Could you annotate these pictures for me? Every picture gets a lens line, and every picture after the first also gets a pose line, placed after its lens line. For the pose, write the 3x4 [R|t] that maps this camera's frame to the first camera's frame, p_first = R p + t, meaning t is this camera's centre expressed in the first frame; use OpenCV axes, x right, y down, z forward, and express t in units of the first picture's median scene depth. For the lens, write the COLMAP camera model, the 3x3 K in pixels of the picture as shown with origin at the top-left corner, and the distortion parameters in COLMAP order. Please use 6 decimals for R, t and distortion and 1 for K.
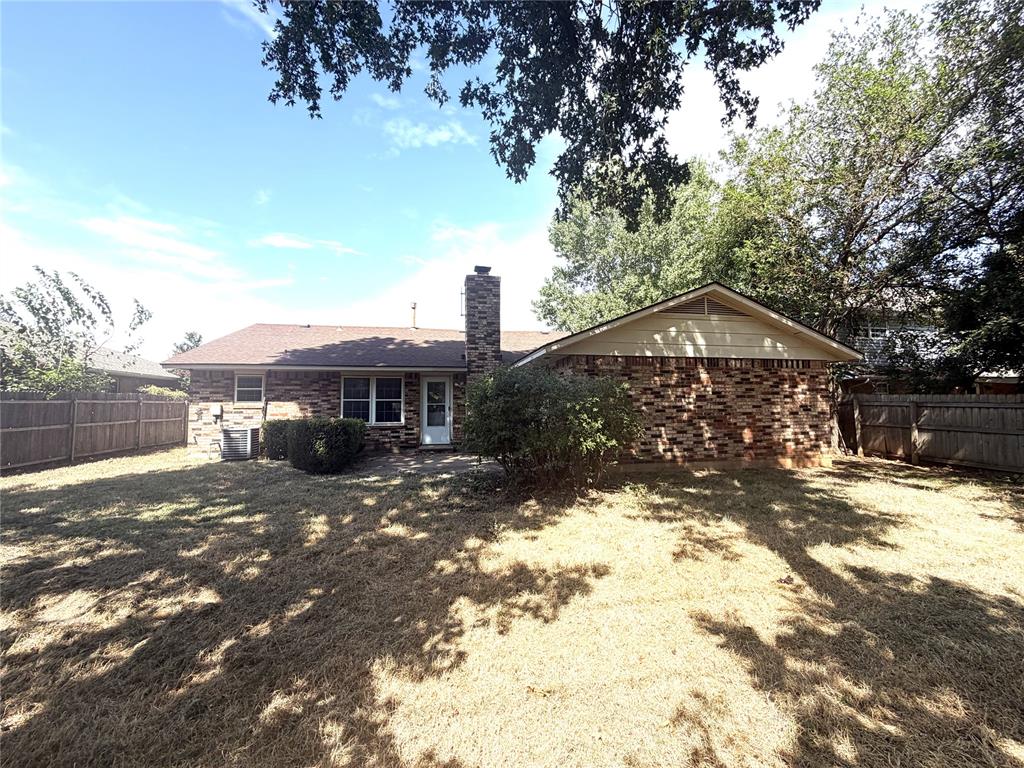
lens RADIAL K [[409.5, 0, 508.7], [0, 409.5, 382.1], [0, 0, 1]] dist [0.012149, 0.000783]
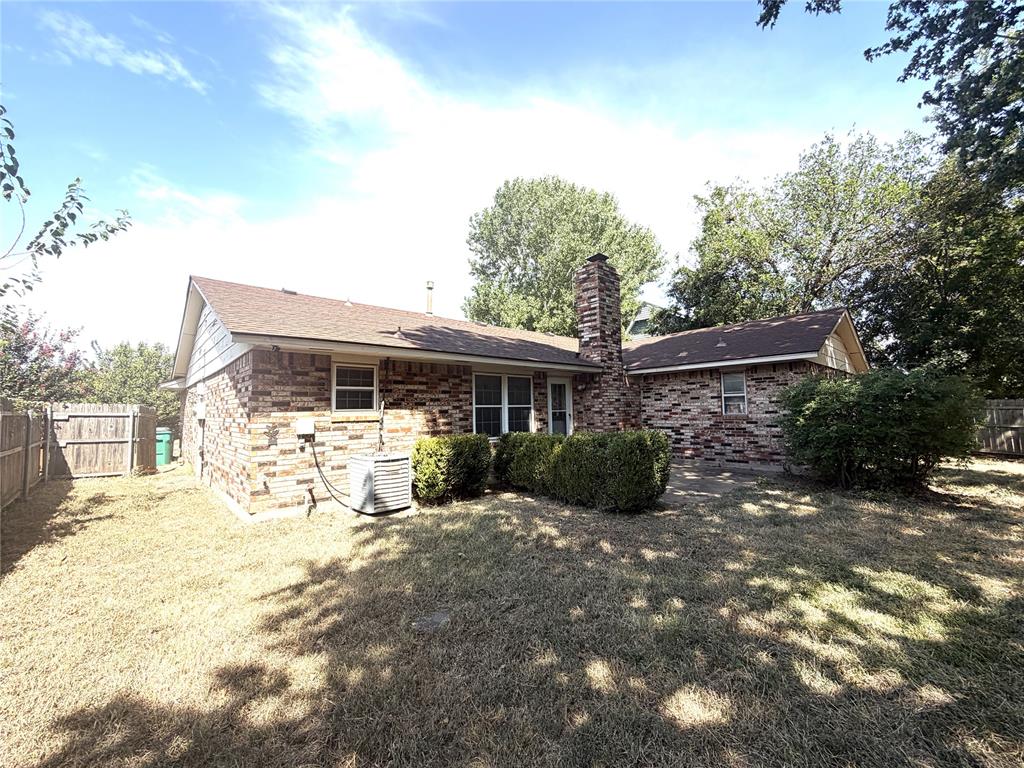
lens RADIAL K [[409.5, 0, 512.3], [0, 409.5, 382.8], [0, 0, 1]] dist [0.012149, 0.000783]
pose [[0.842545, 0.026259, 0.537985, -0.750224], [-0.024349, 0.999647, -0.010661, 0.009581], [-0.538075, -0.004117, 0.842887, 0.382405]]
